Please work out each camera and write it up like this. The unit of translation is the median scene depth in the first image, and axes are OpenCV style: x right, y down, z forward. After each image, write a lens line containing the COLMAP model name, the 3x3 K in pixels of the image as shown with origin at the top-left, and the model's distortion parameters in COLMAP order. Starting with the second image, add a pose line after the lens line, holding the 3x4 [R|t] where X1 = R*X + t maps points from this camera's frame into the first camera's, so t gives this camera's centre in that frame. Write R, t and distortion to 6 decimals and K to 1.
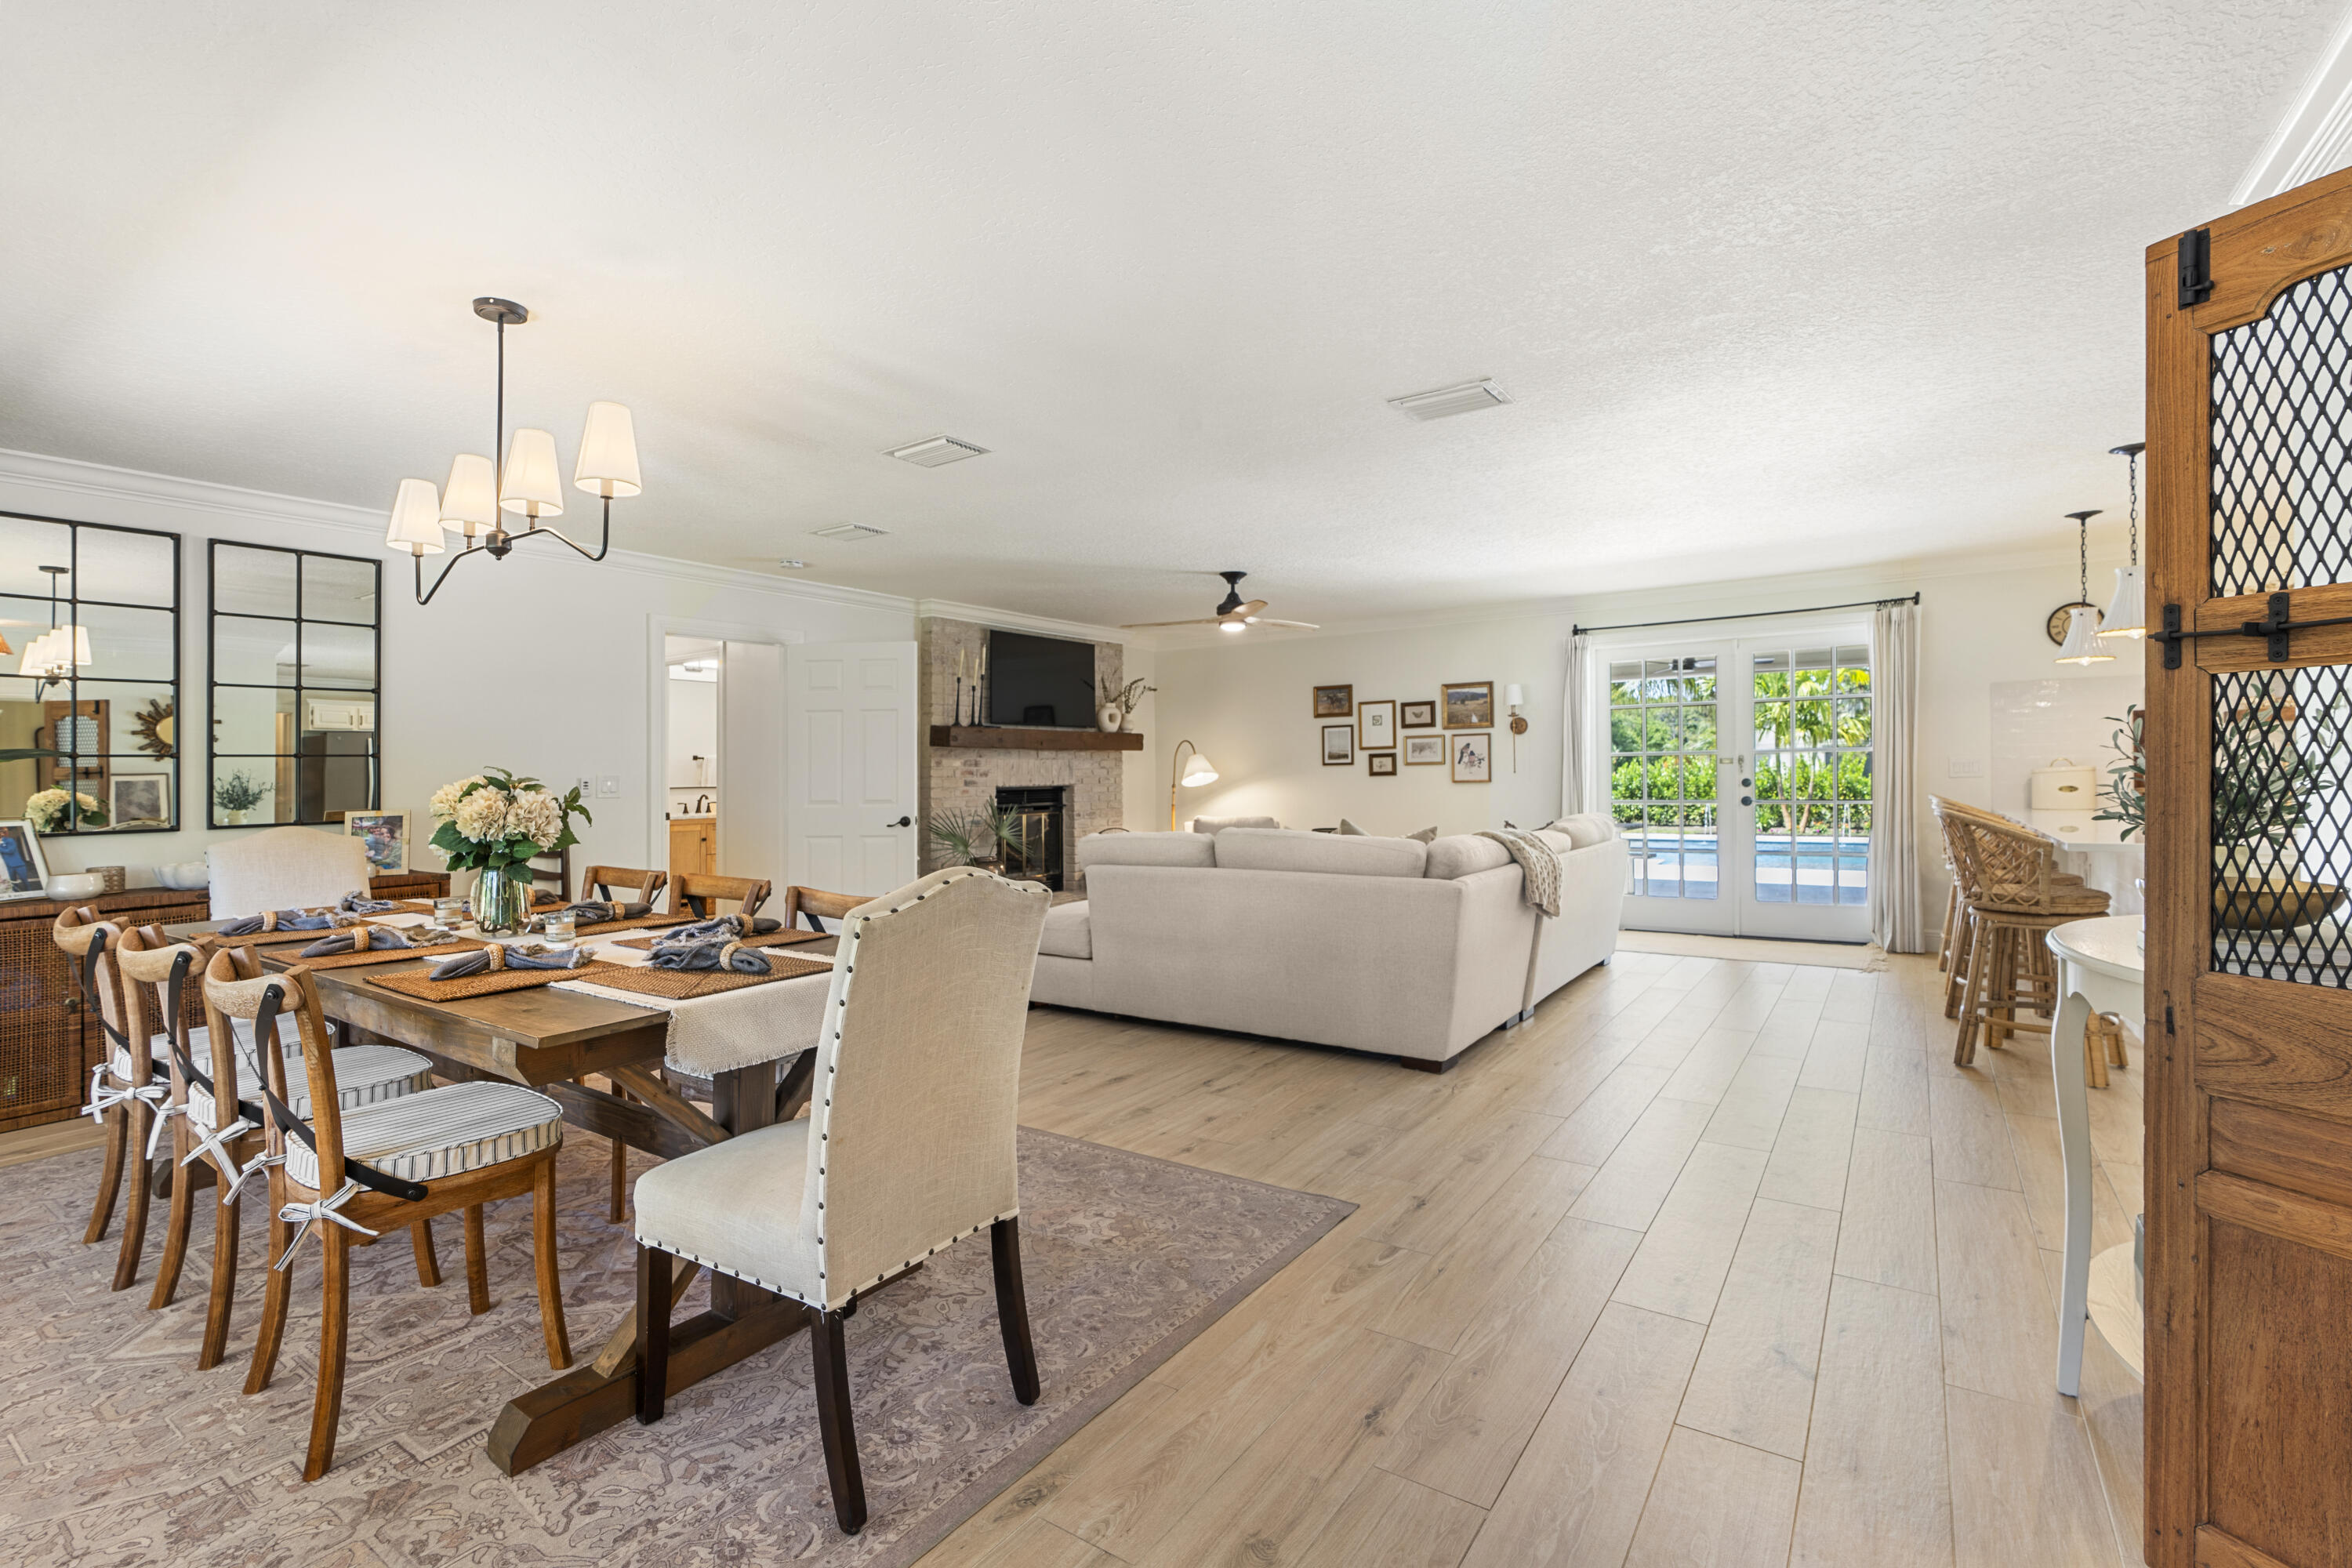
lens RADIAL K [[1068.8, 0, 1169.4], [0, 1068.8, 780.1], [0, 0, 1]] dist [-0.009708, 0.003088]
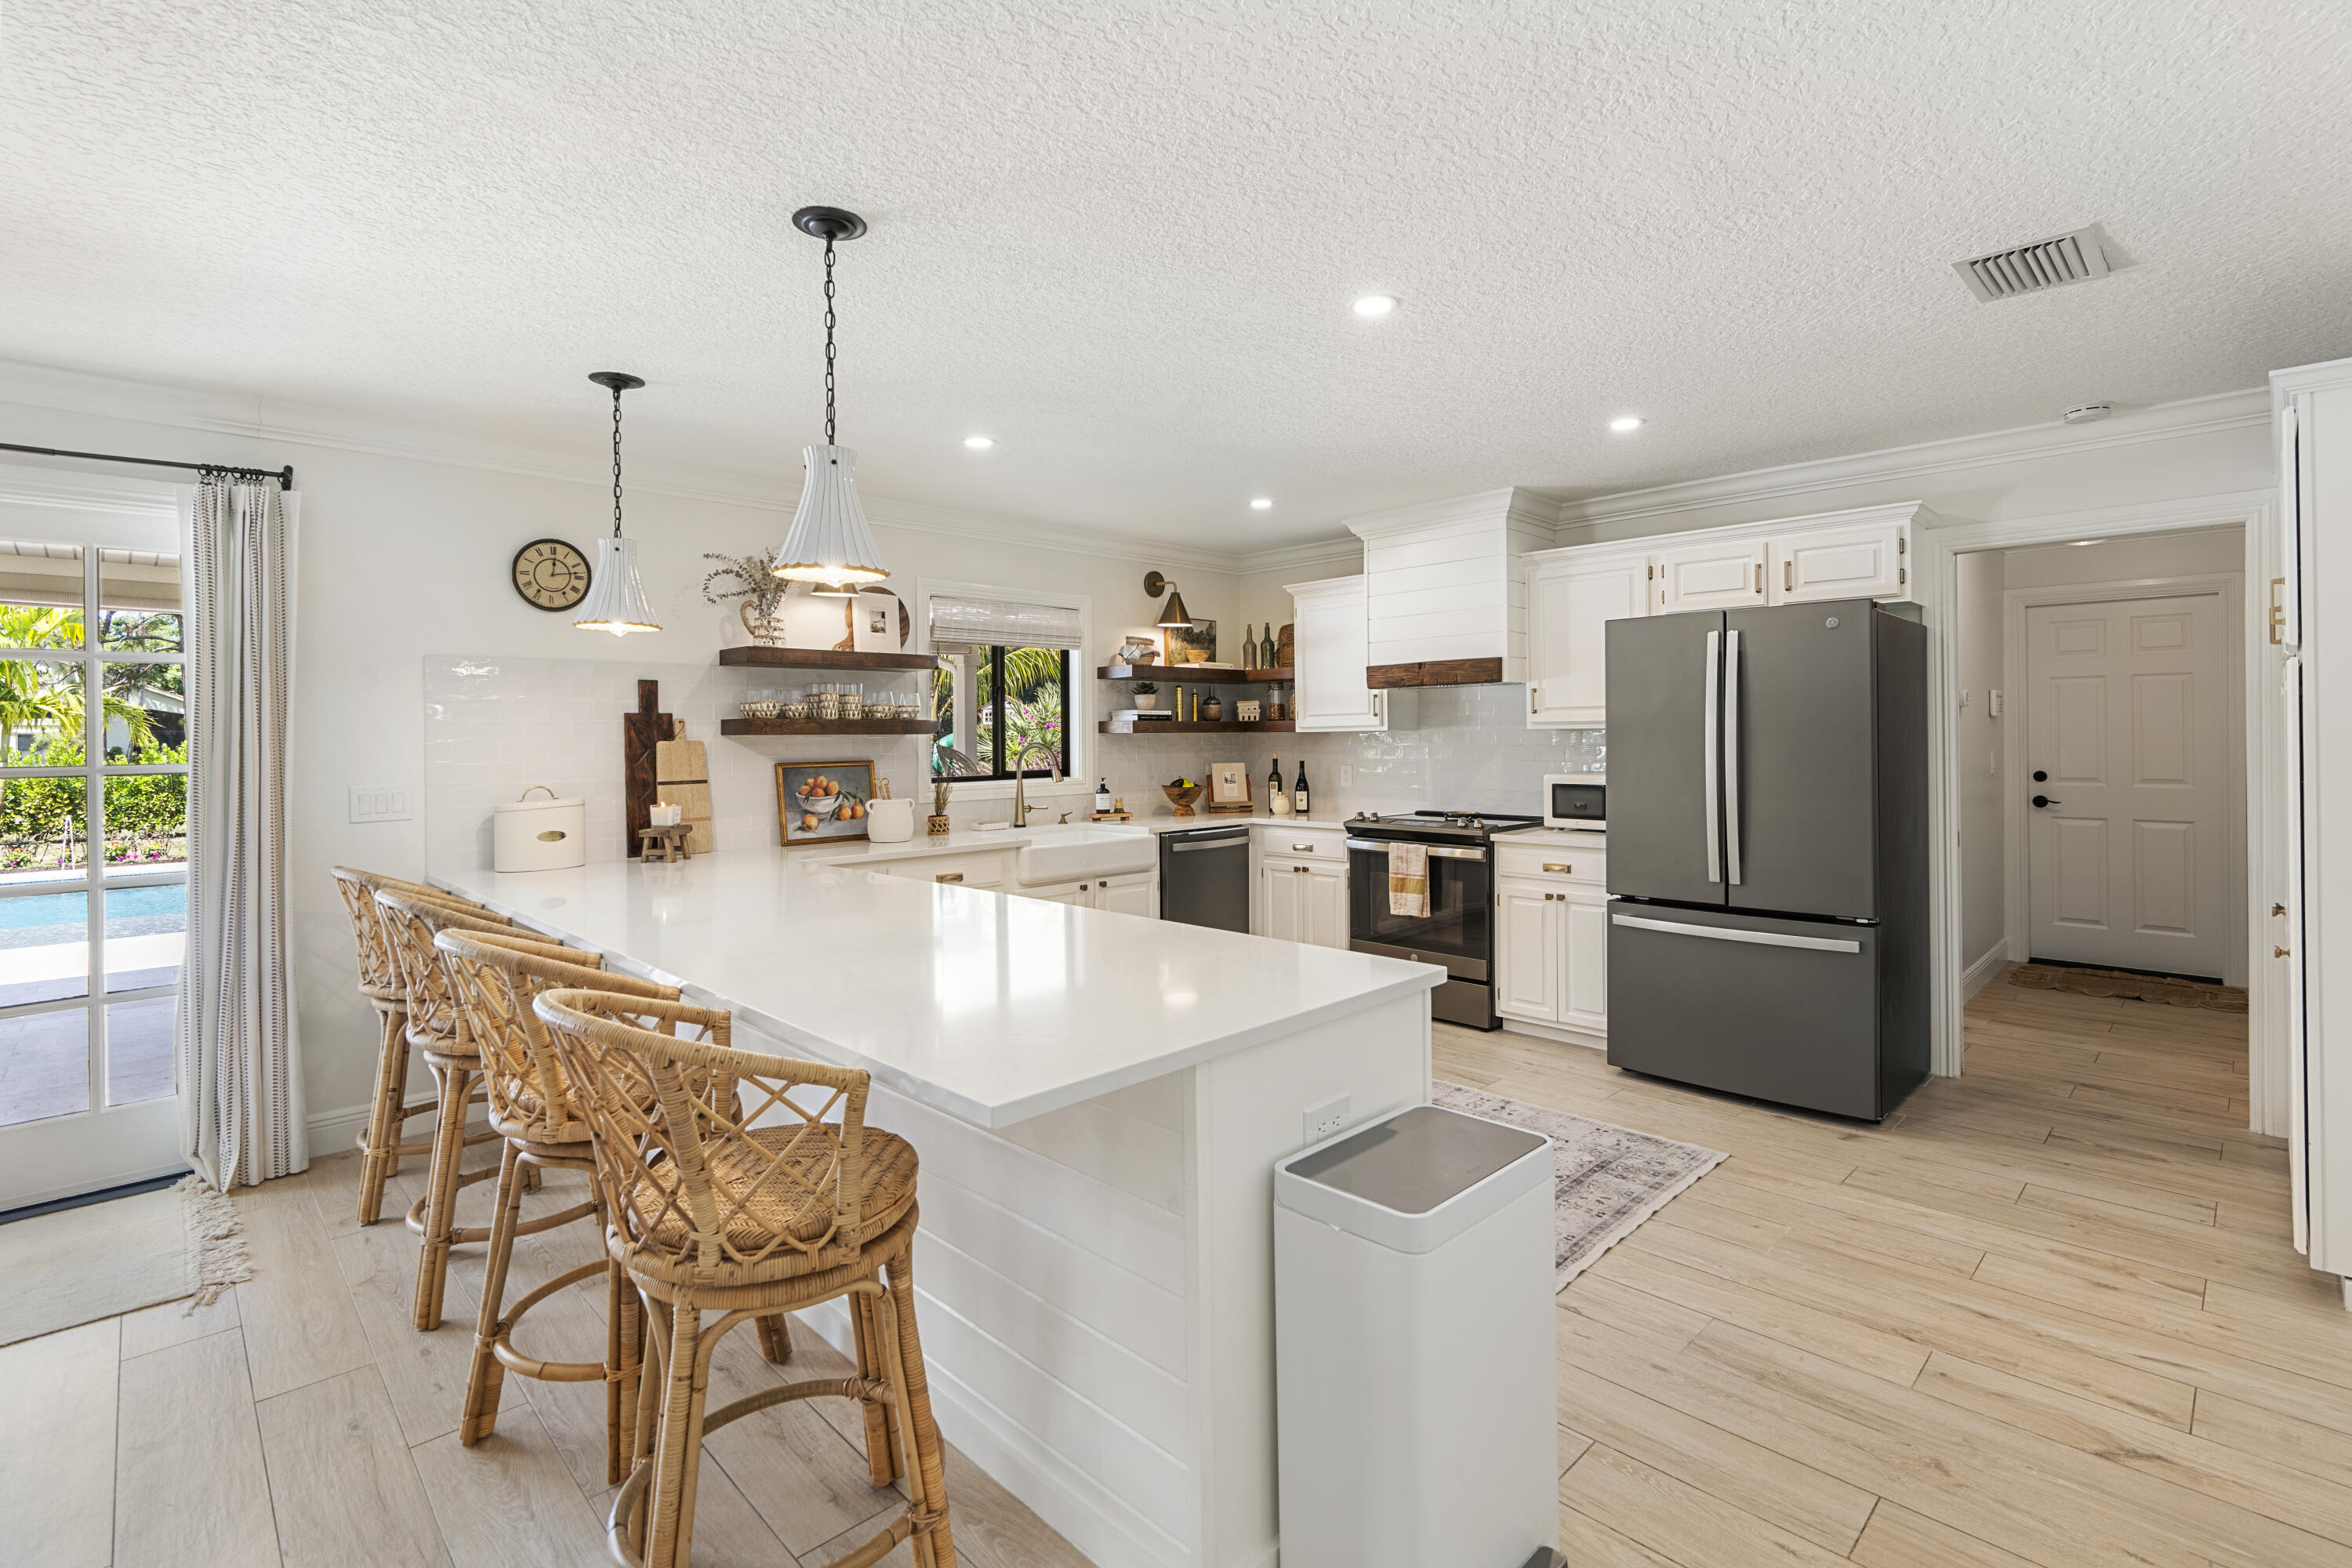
lens RADIAL K [[1068.8, 0, 1188.0], [0, 1068.8, 744.5], [0, 0, 1]] dist [-0.009708, 0.003088]
pose [[0.183937, 0.005947, 0.982920, 0.218404], [0.012758, 0.999883, -0.008437, -0.024851], [-0.982855, 0.014092, 0.183839, 0.376845]]
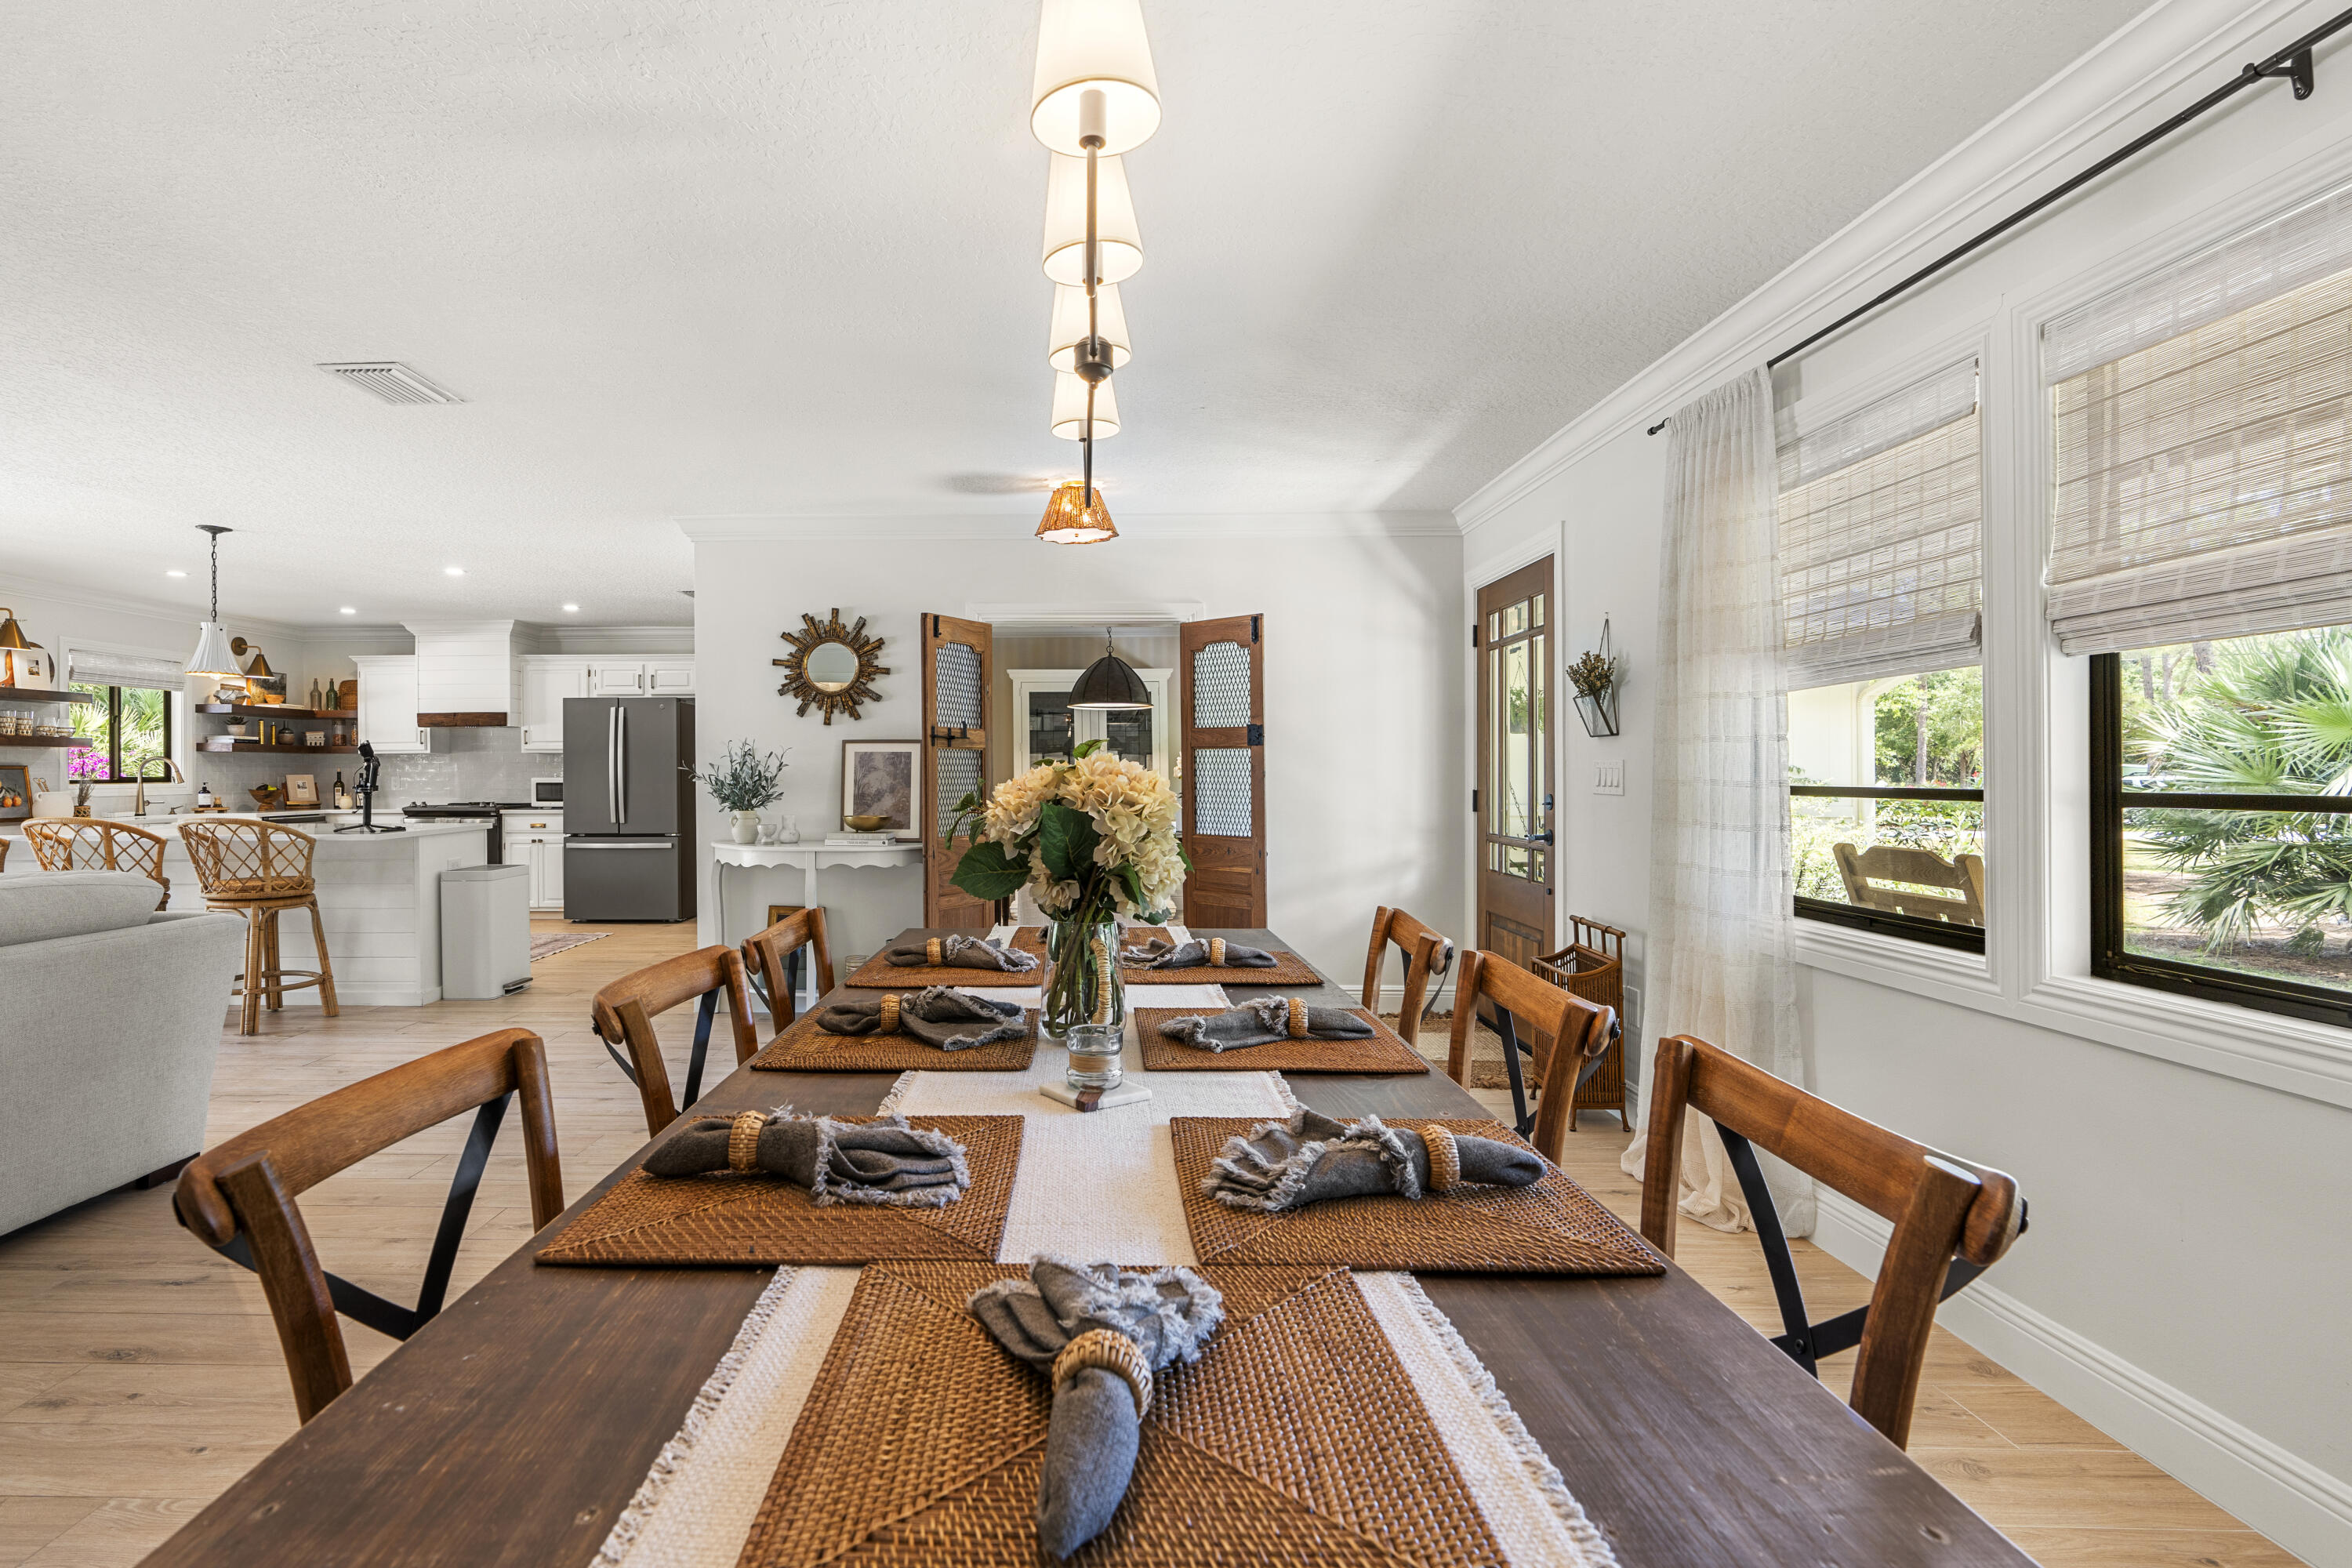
lens RADIAL K [[1068.8, 0, 1061.5], [0, 1068.8, 770.1], [0, 0, 1]] dist [-0.009708, 0.003088]
pose [[-0.557693, 0.019739, 0.829813, -0.356986], [0.017693, 0.999773, -0.011892, 0.003851], [-0.829859, 0.008050, -0.557916, 0.448564]]
